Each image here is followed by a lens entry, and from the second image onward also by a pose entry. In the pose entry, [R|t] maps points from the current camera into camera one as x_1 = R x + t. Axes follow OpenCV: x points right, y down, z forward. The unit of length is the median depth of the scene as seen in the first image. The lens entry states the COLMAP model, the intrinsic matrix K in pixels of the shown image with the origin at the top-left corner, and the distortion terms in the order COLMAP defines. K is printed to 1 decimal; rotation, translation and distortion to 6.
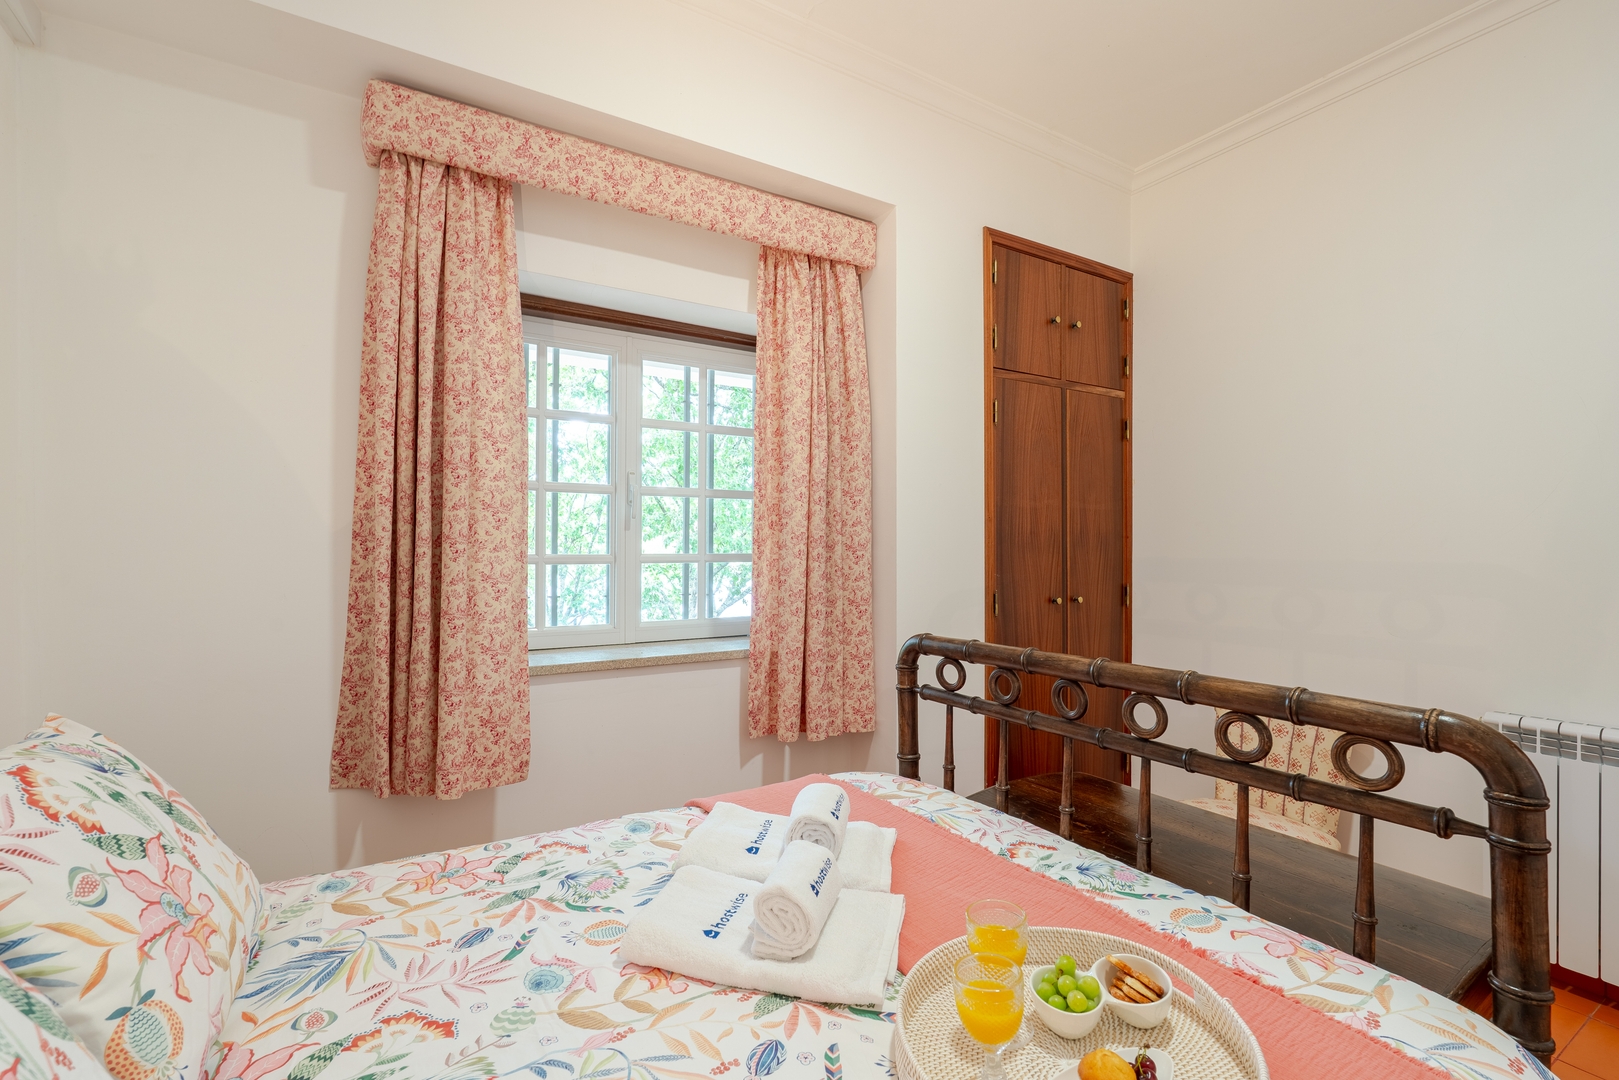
lens RADIAL K [[722.2, 0, 811.3], [0, 722.2, 541.6], [0, 0, 1]] dist [-0.011933, -0.000112]
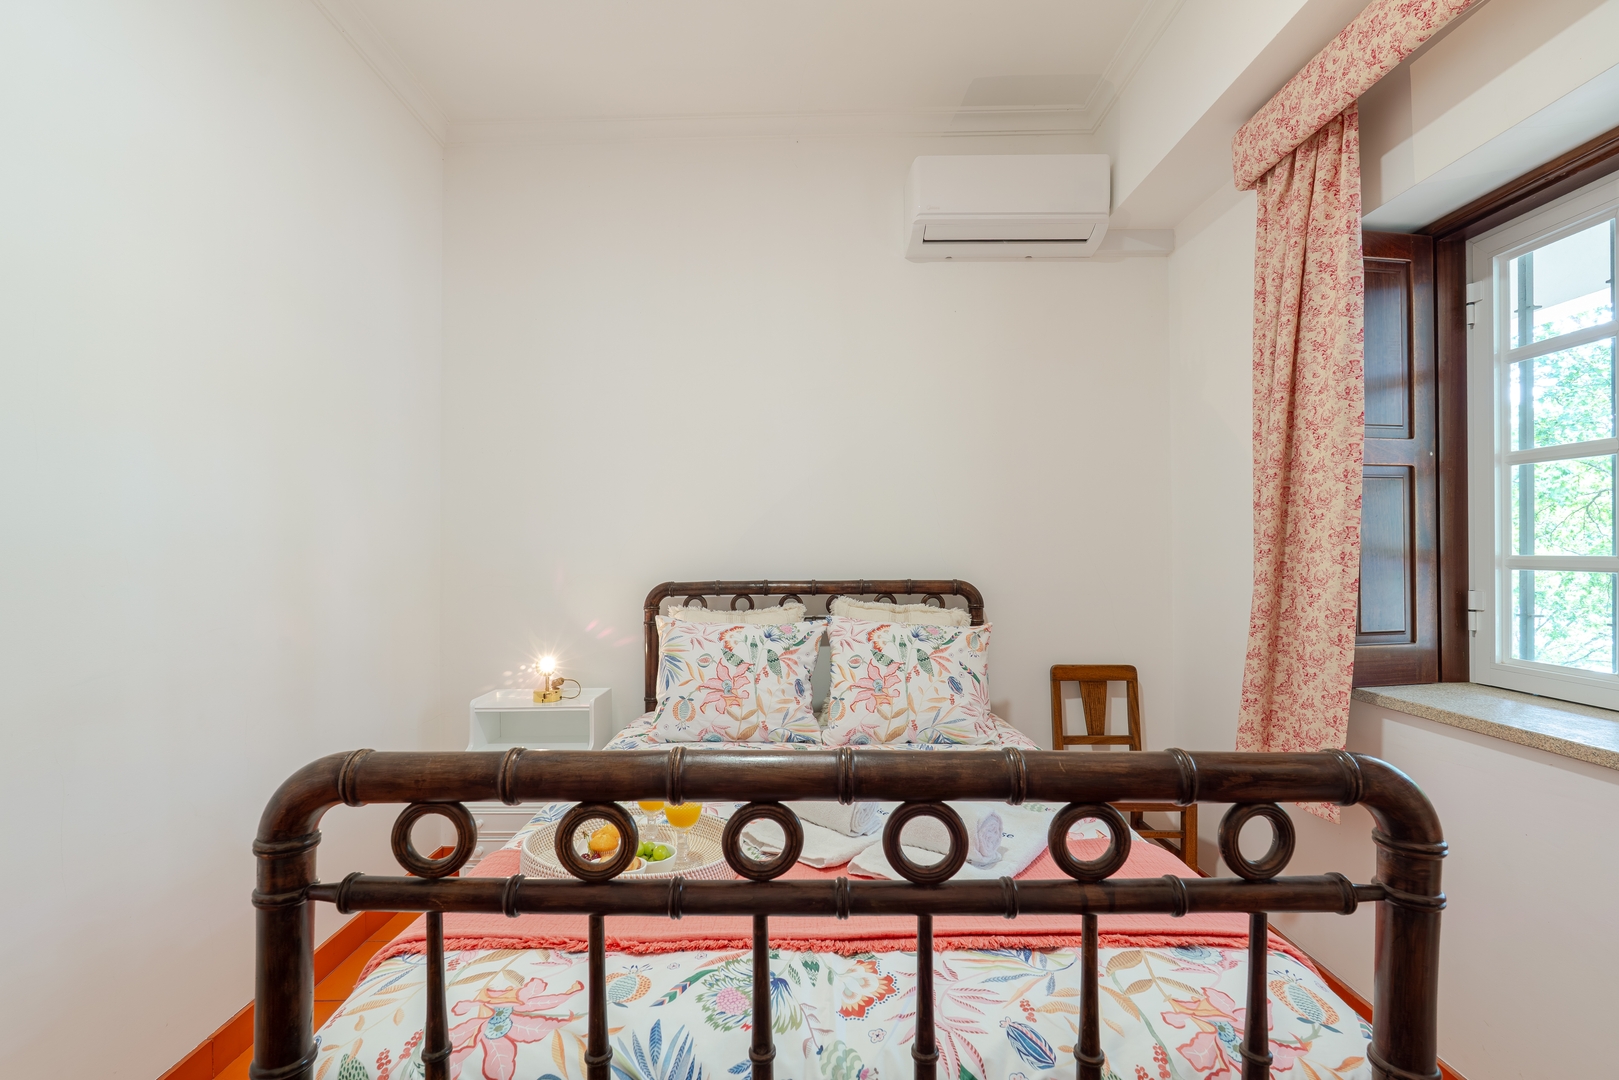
lens RADIAL K [[705.6, 0, 806.6], [0, 705.6, 547.1], [0, 0, 1]] dist [-0.004505, 0.000543]
pose [[-0.531093, -0.004031, -0.847304, 0.532213], [0.012871, 0.999835, -0.012824, 0.008640], [0.847216, -0.017717, -0.530953, 0.776931]]
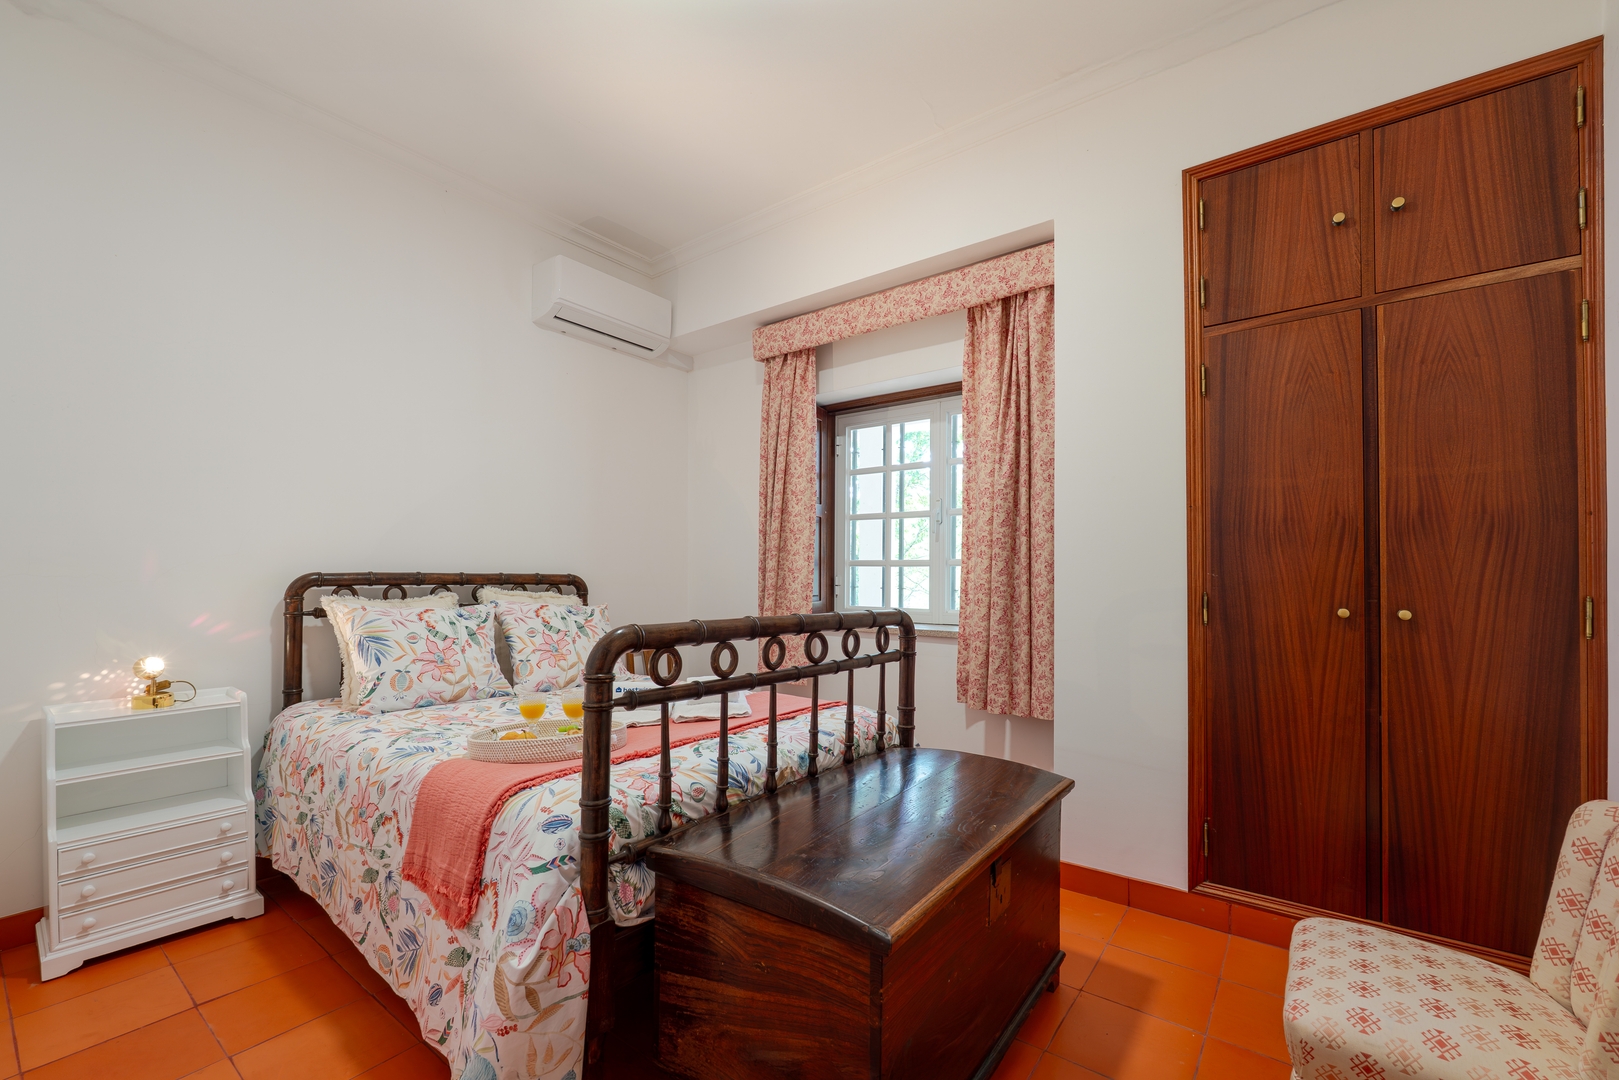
lens RADIAL K [[669.6, 0, 814.6], [0, 669.6, 567.3], [0, 0, 1]] dist [-0.009040, 0.000607]
pose [[0.362200, -0.014282, -0.931991, 0.970956], [0.004142, 0.999897, -0.013712, 0.056320], [0.932091, 0.001106, 0.362222, 0.355640]]
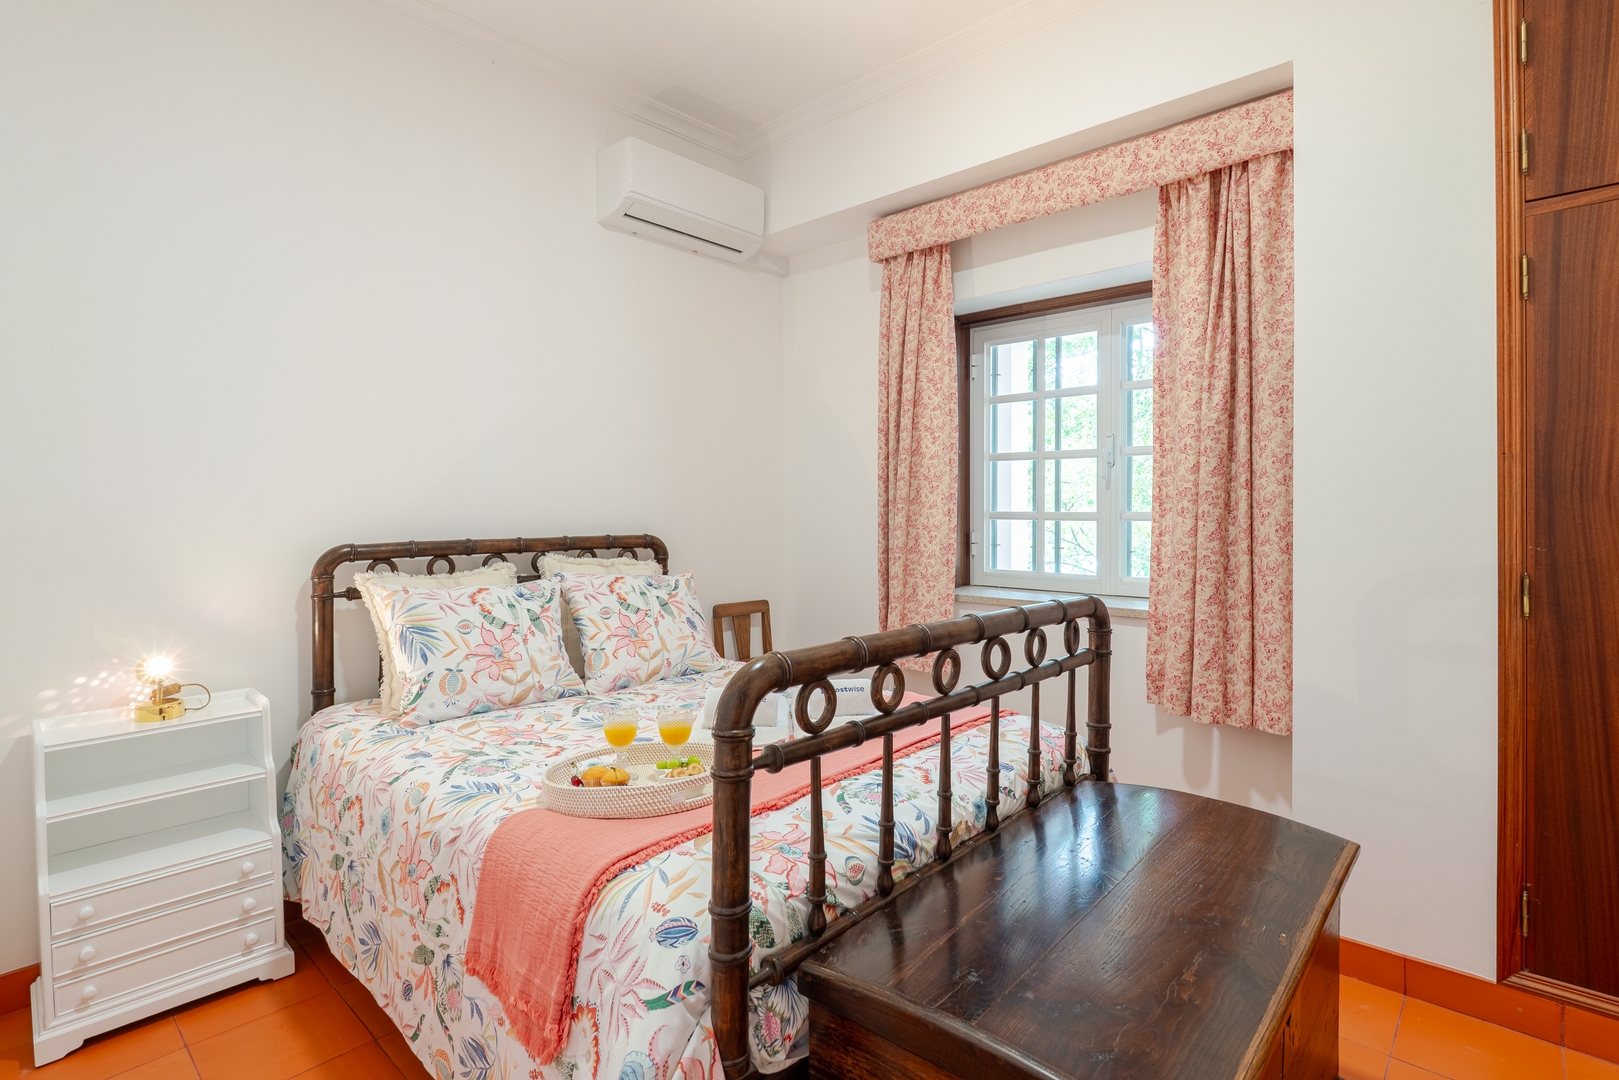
lens RADIAL K [[785.1, 0, 846.1], [0, 785.1, 509.9], [0, 0, 1]] dist [-0.007406, 0.000330]
pose [[0.292976, -0.000162, -0.956120, 0.848524], [0.011215, 0.999932, 0.003268, 0.007046], [0.956054, -0.011680, 0.292958, 0.319261]]
